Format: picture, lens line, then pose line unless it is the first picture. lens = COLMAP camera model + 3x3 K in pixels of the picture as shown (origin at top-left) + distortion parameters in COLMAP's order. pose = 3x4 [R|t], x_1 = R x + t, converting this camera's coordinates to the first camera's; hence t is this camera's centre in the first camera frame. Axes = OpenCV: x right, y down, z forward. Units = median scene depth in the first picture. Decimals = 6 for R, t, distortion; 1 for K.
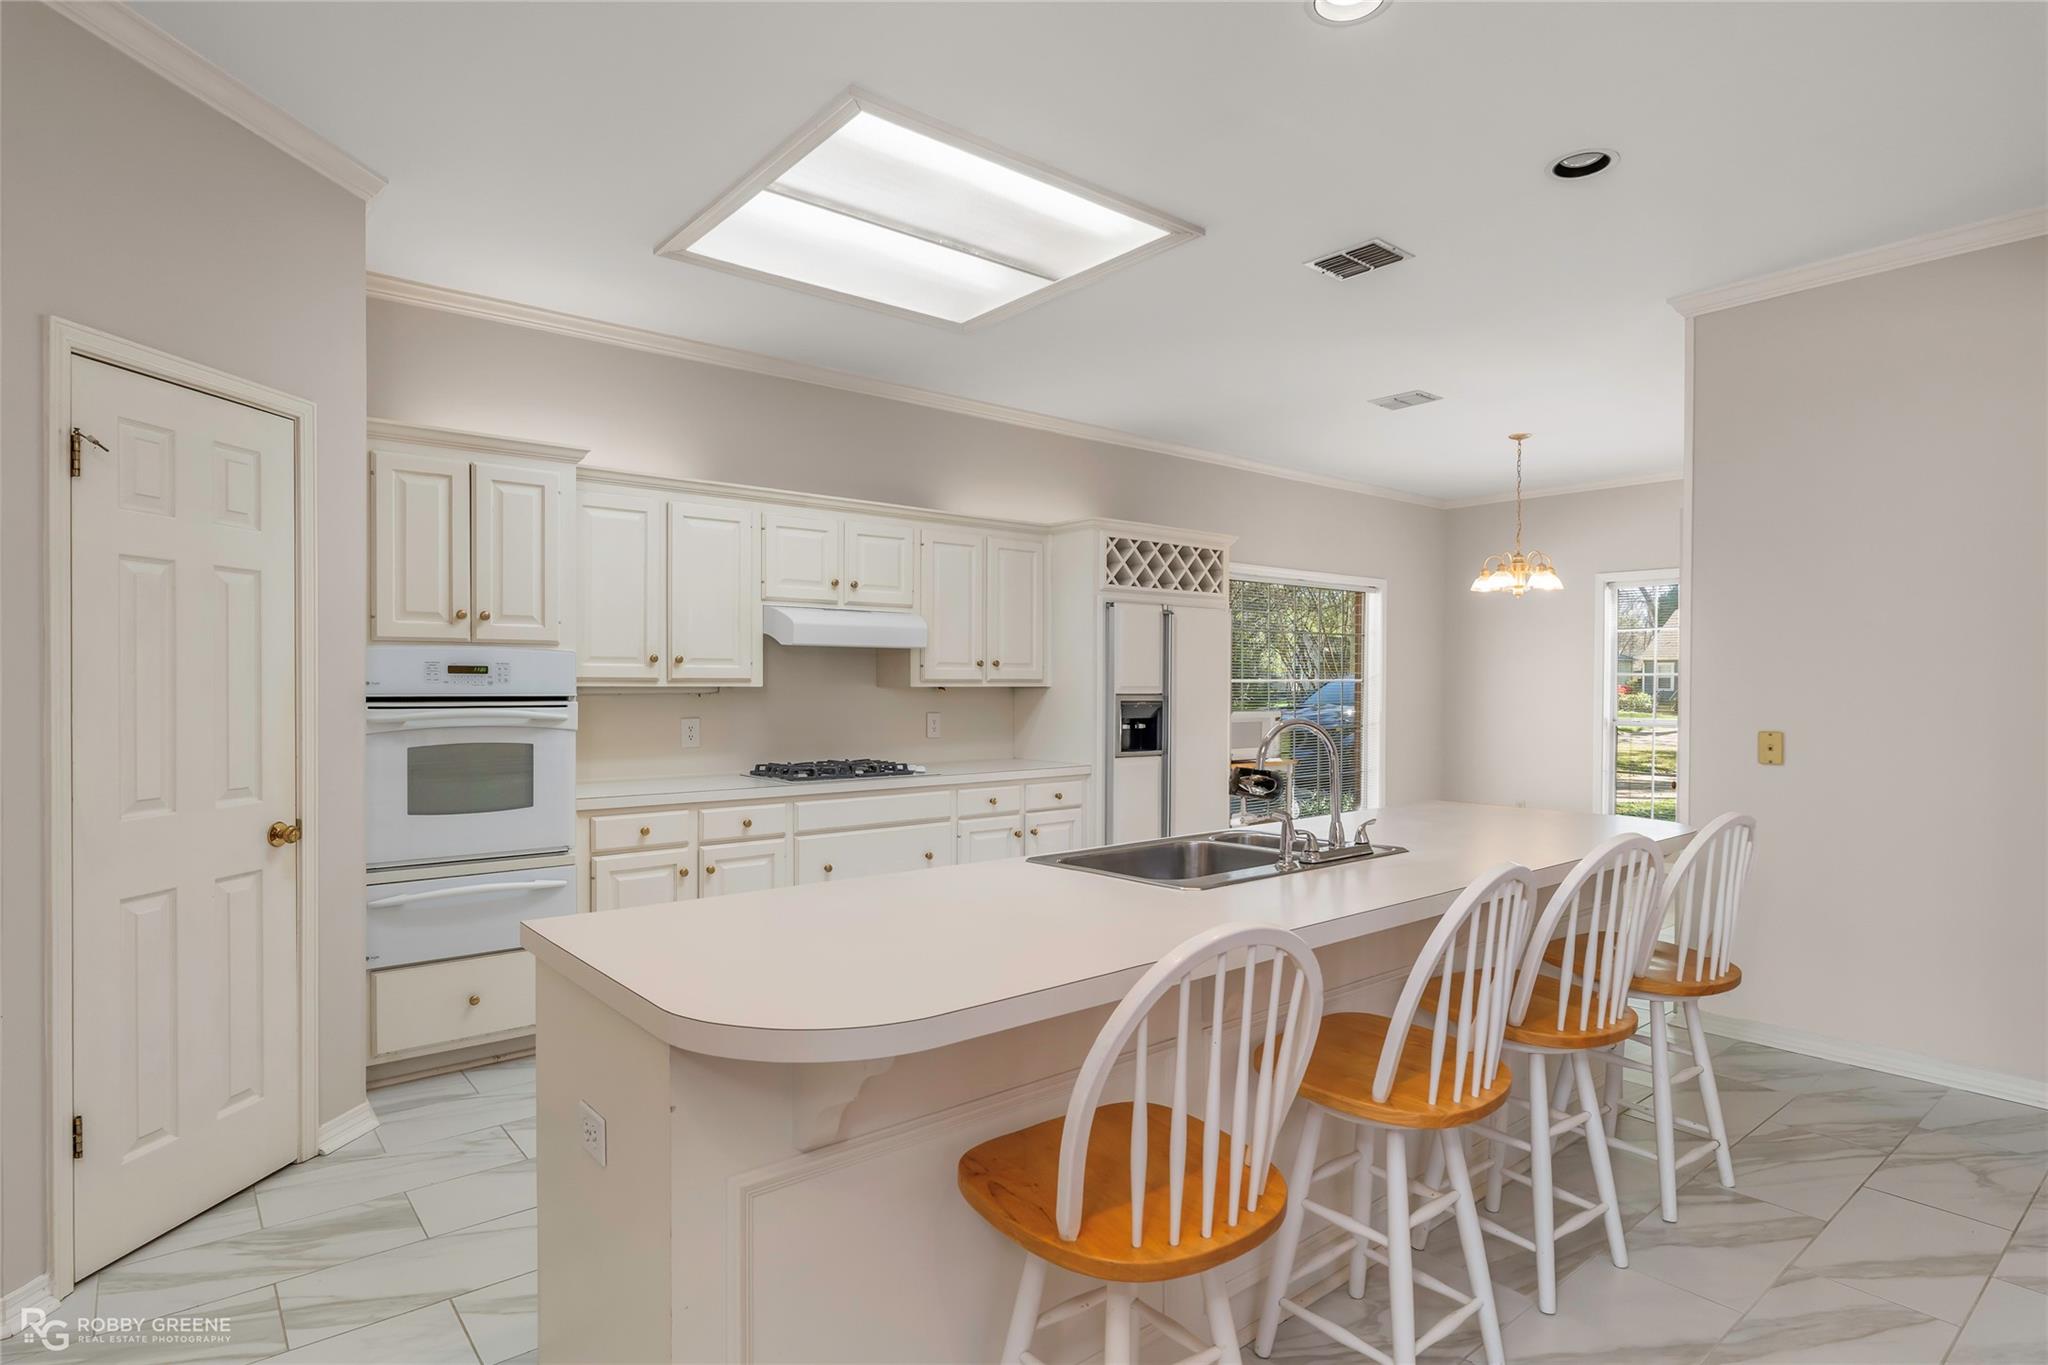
lens RADIAL K [[1071.1, 0, 1024.0], [0, 1071.1, 682.5], [0, 0, 1]] dist [0.001817, 0.000066]
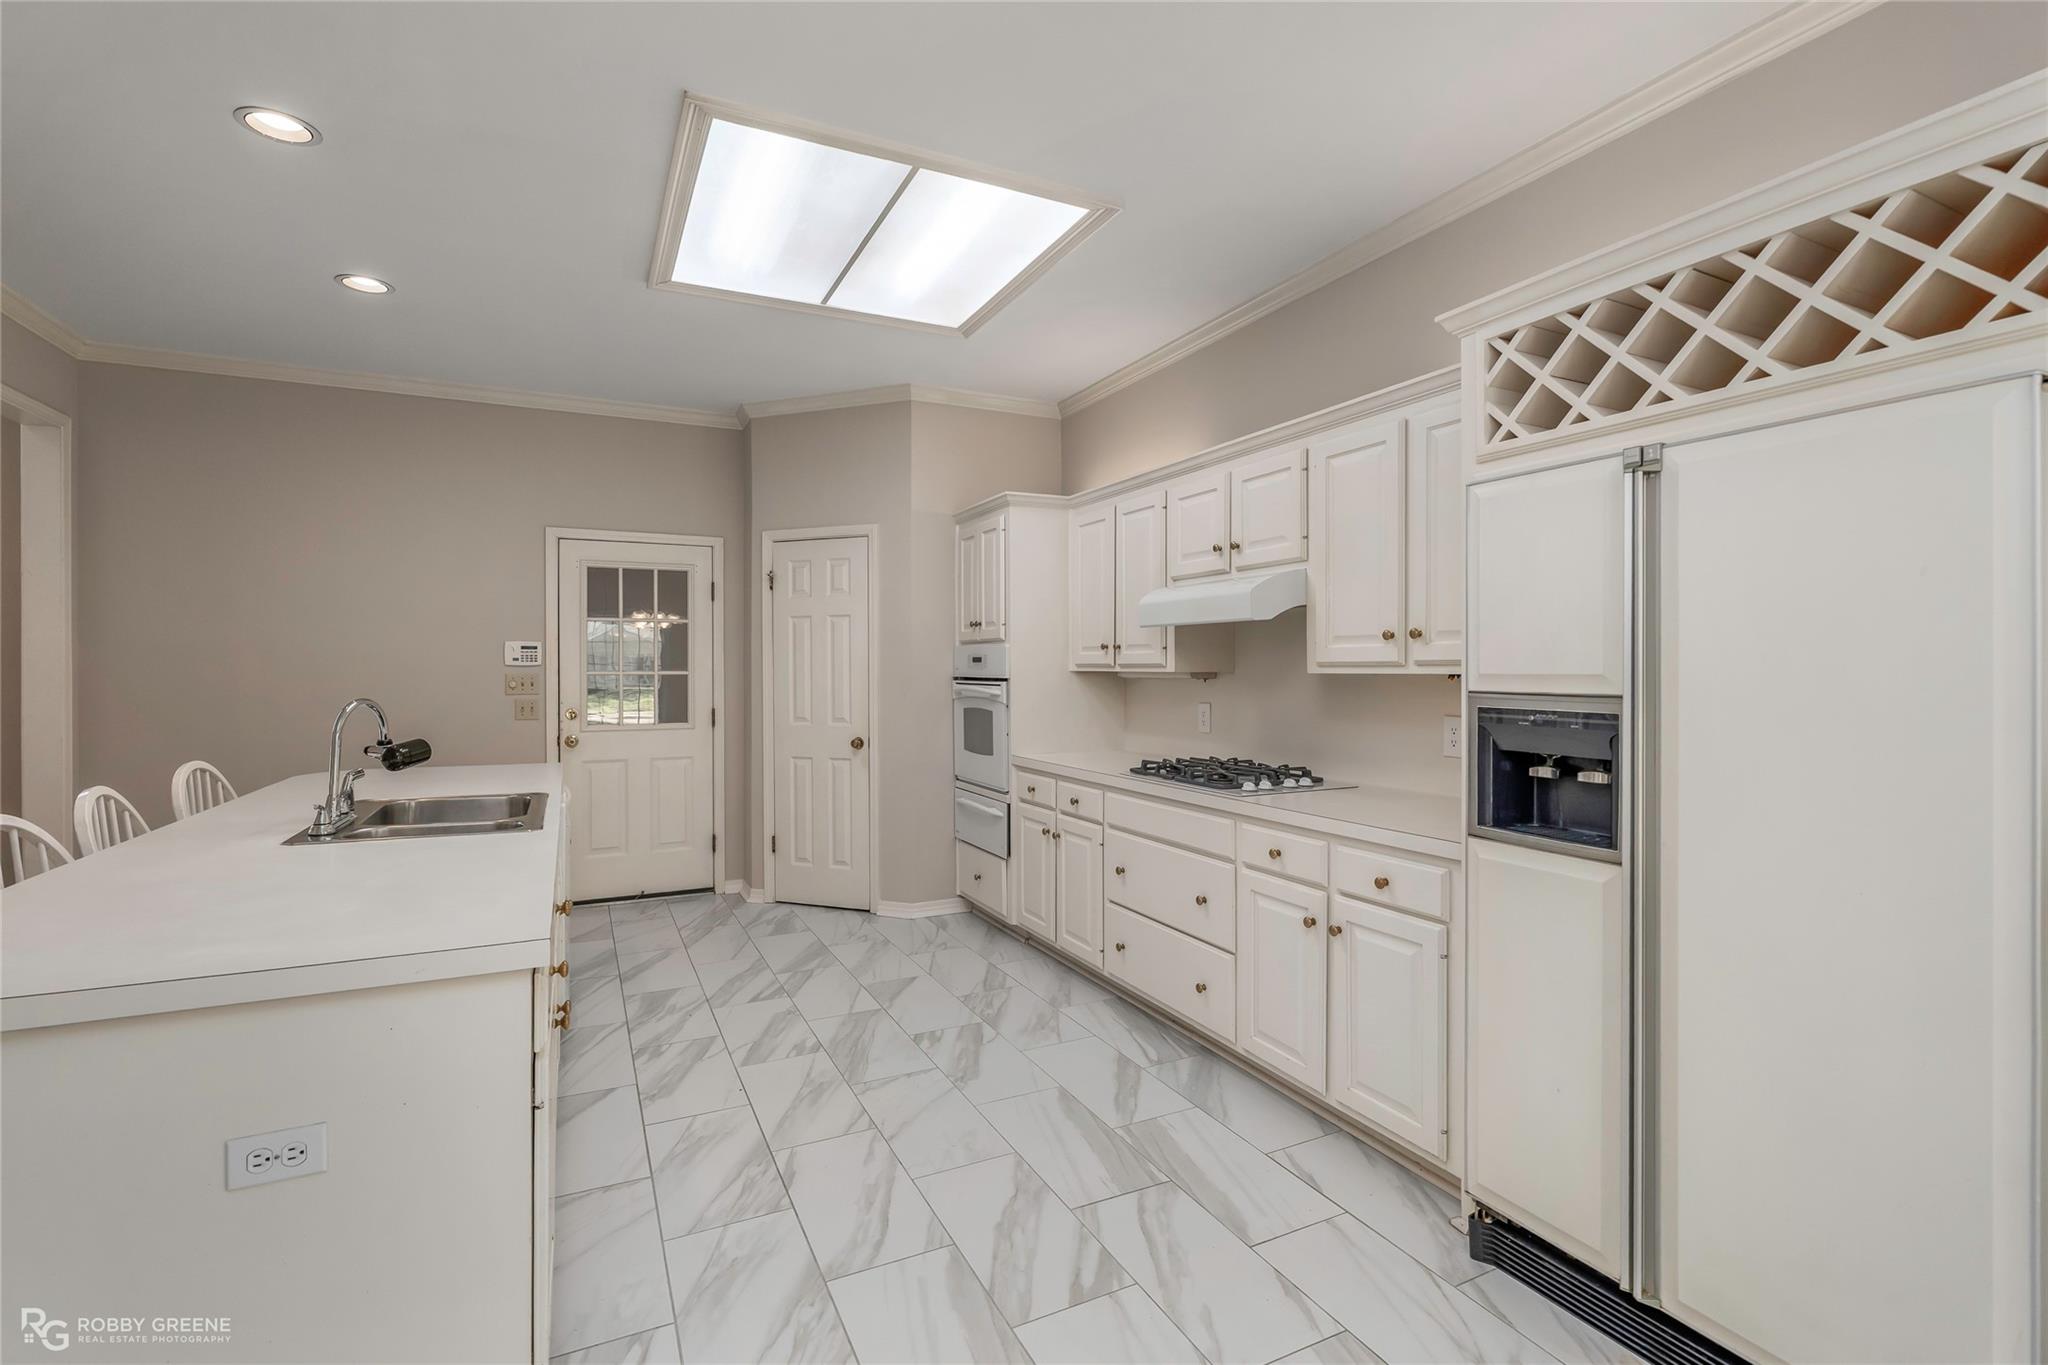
lens RADIAL K [[935.9, 0, 1022.0], [0, 935.9, 672.1], [0, 0, 1]] dist [-0.000962, -0.000078]
pose [[-0.232541, 0.002926, -0.972582, 0.613390], [0.001303, 0.999996, 0.002697, 0.001495], [0.972586, -0.000640, -0.232543, 1.101326]]
